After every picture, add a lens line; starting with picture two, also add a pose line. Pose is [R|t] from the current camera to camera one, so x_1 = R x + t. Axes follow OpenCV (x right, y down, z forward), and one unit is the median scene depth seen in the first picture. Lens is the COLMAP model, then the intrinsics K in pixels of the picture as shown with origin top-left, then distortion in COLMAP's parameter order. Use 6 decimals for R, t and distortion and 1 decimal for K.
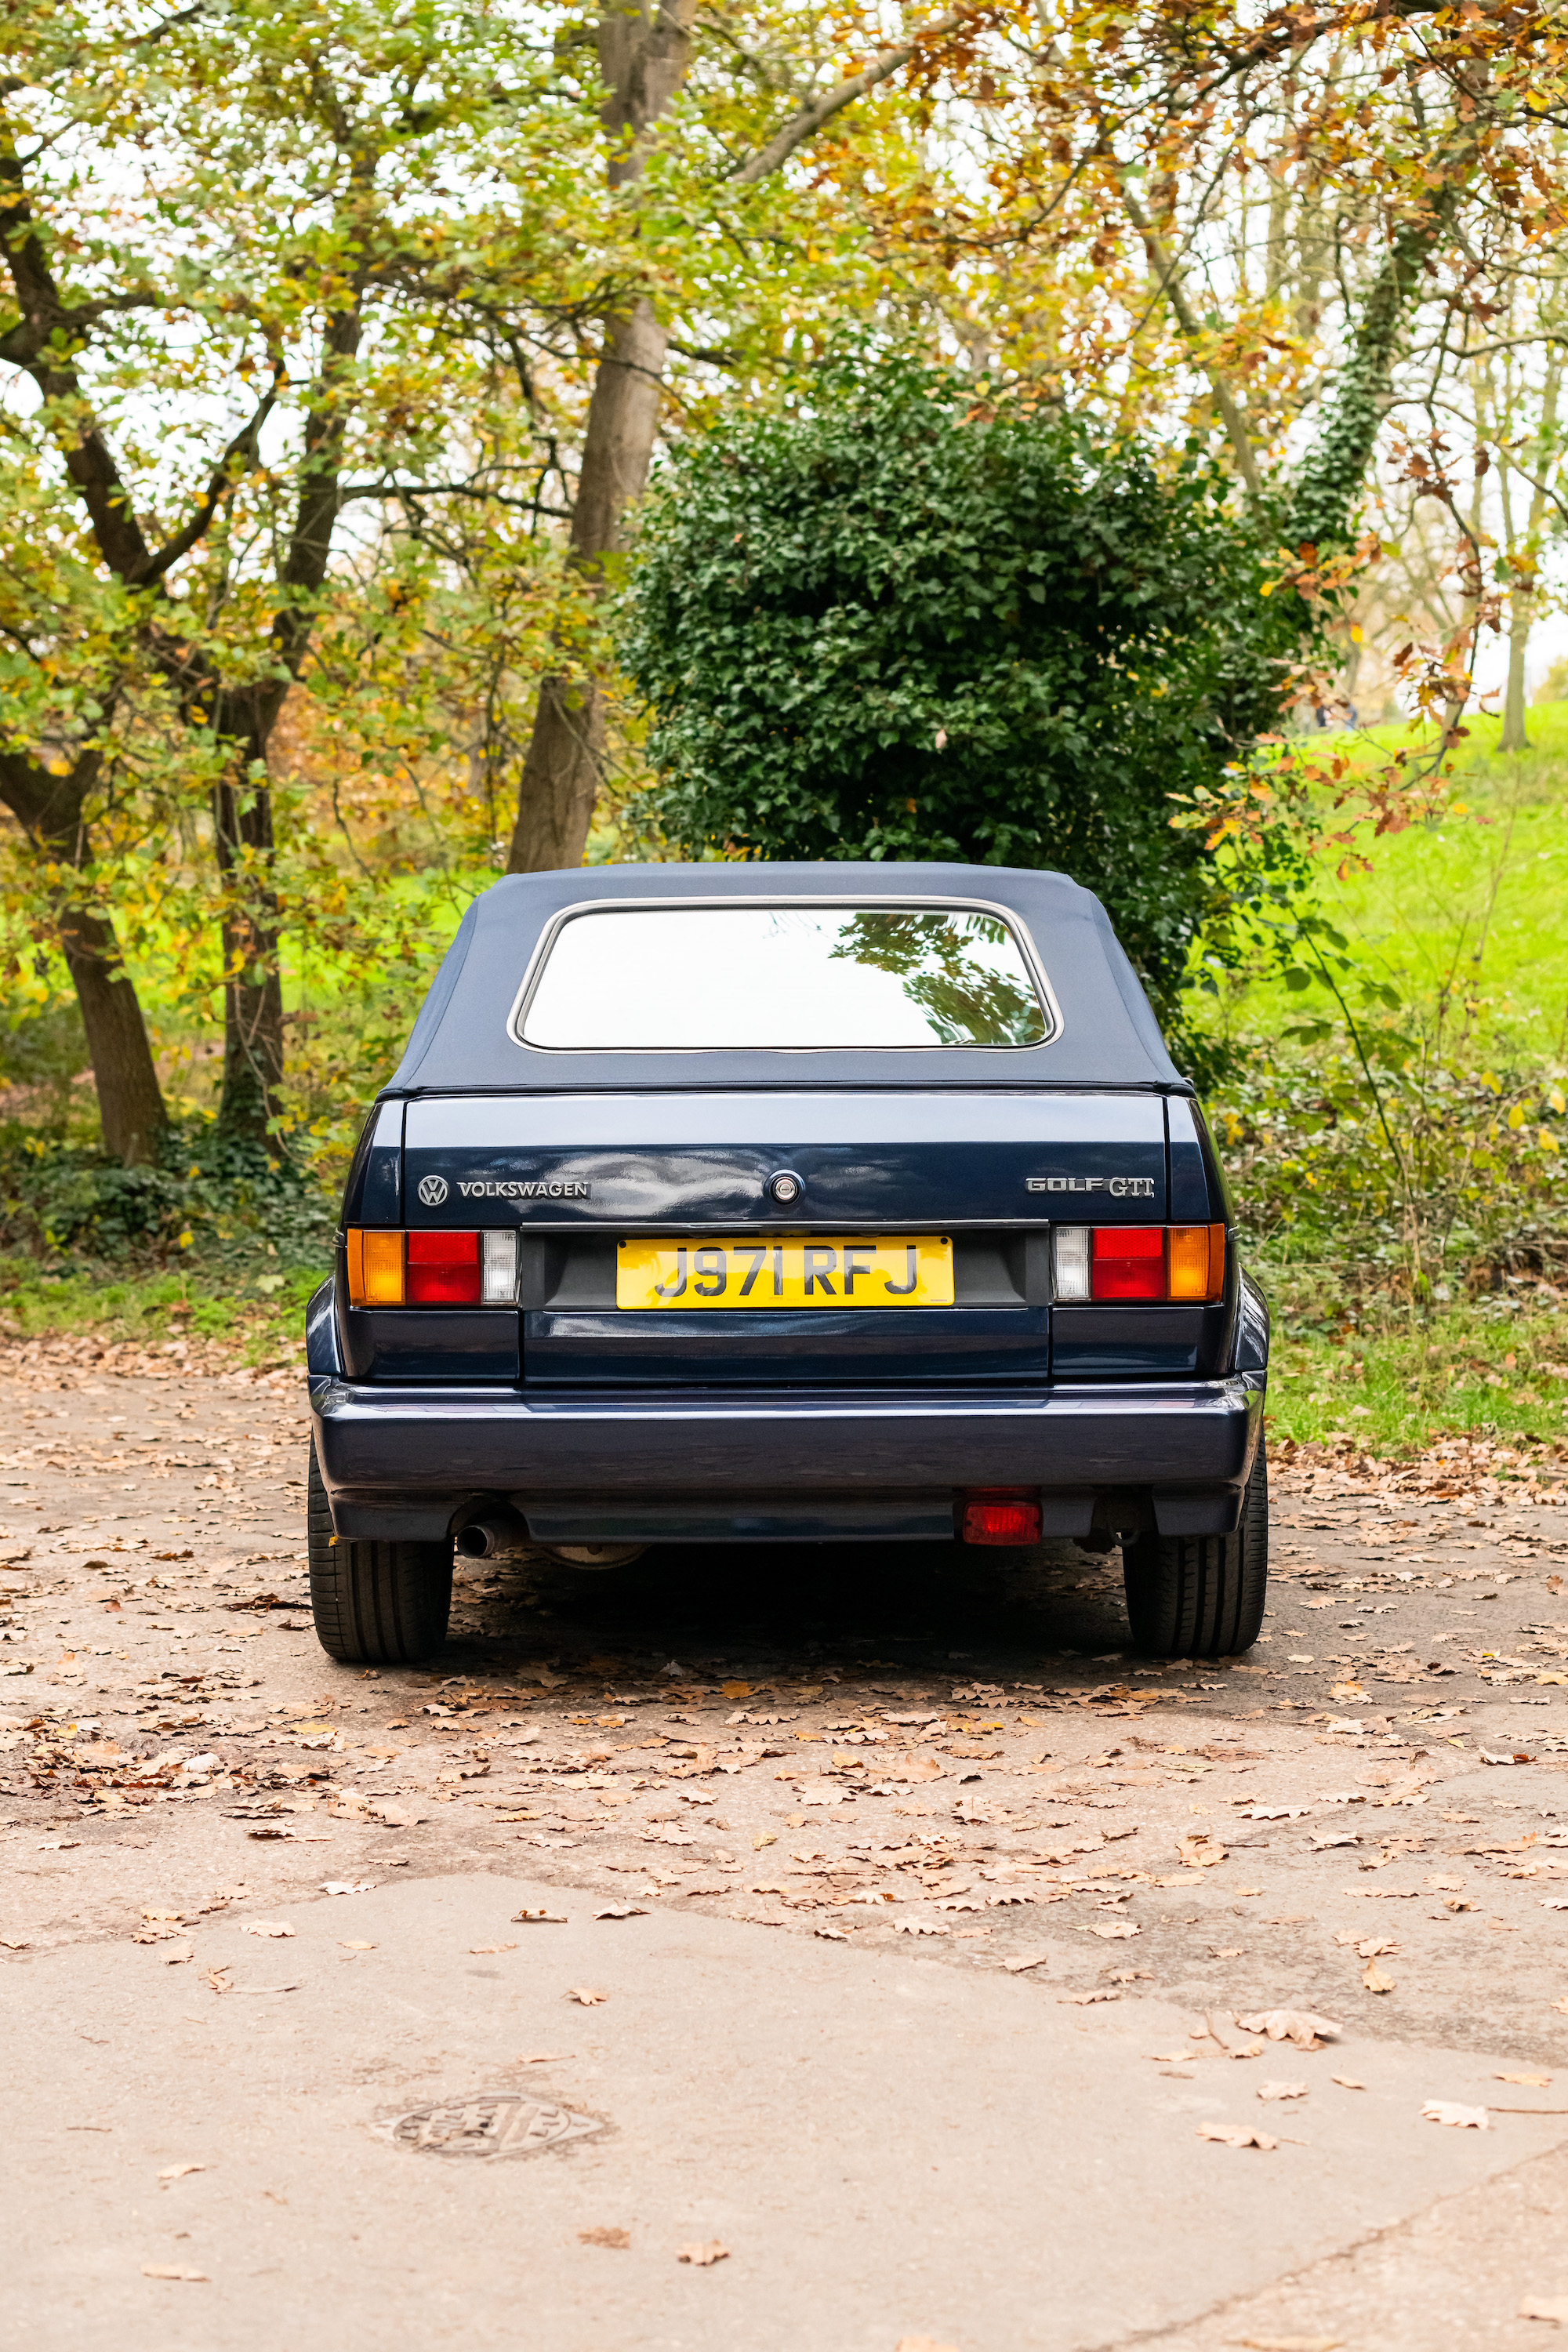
lens RADIAL K [[3537.9, 0, 784.0], [0, 3537.9, 1176.0], [0, 0, 1]] dist [-0.148439, 0.051638]
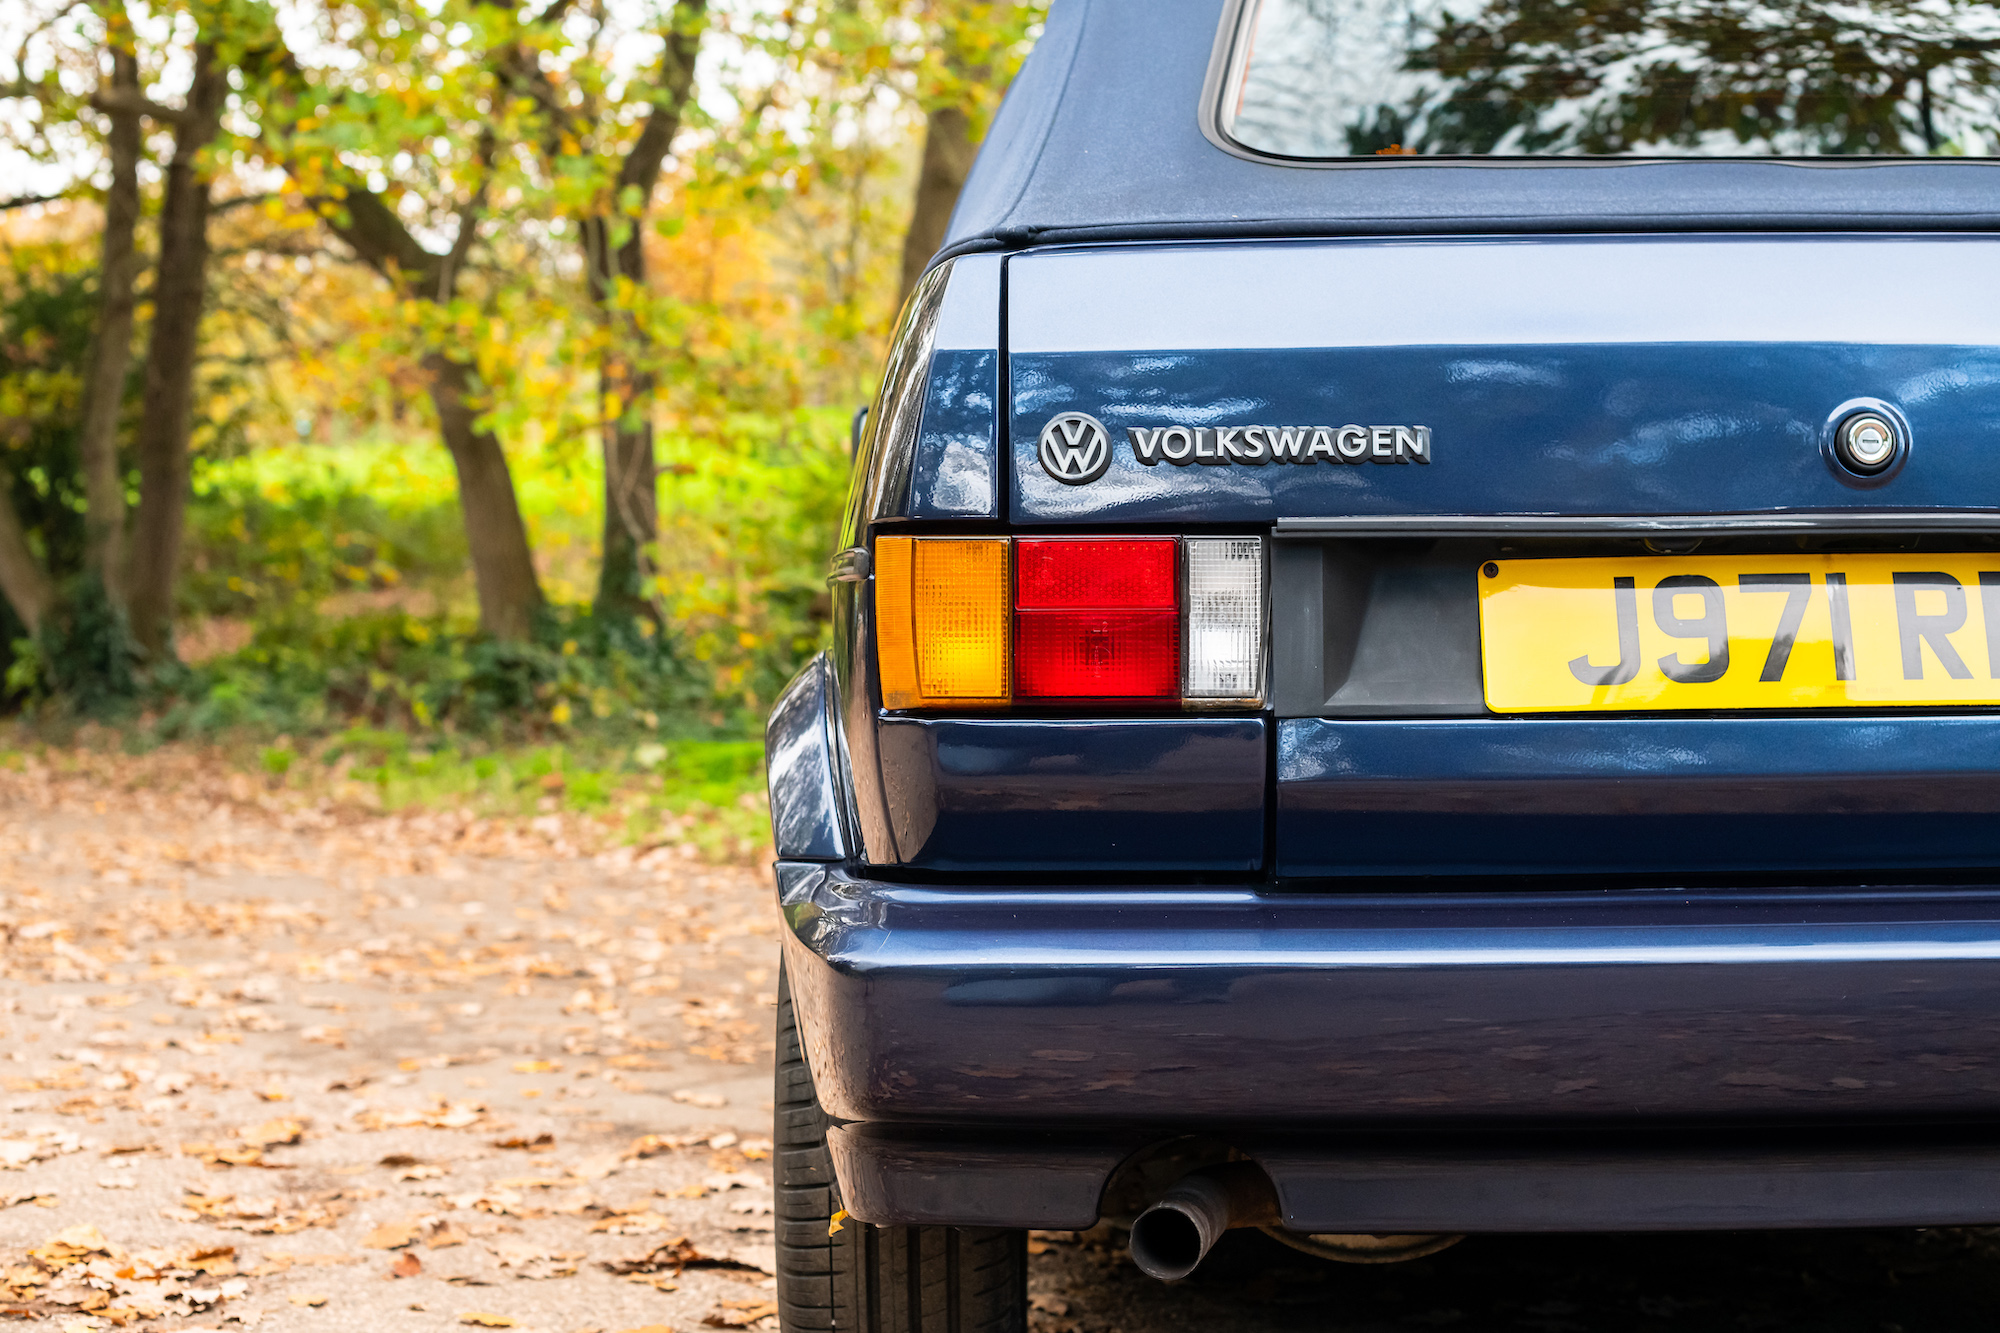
lens RADIAL K [[2953.4, 0, 998.9], [0, 2953.4, 807.2], [0, 0, 1]] dist [-0.000854, 0.013356]
pose [[0.999714, -0.001643, -0.023838, -0.045710], [0.002630, 0.999138, 0.041424, 0.015552], [0.023750, -0.041475, 0.998857, 0.288945]]
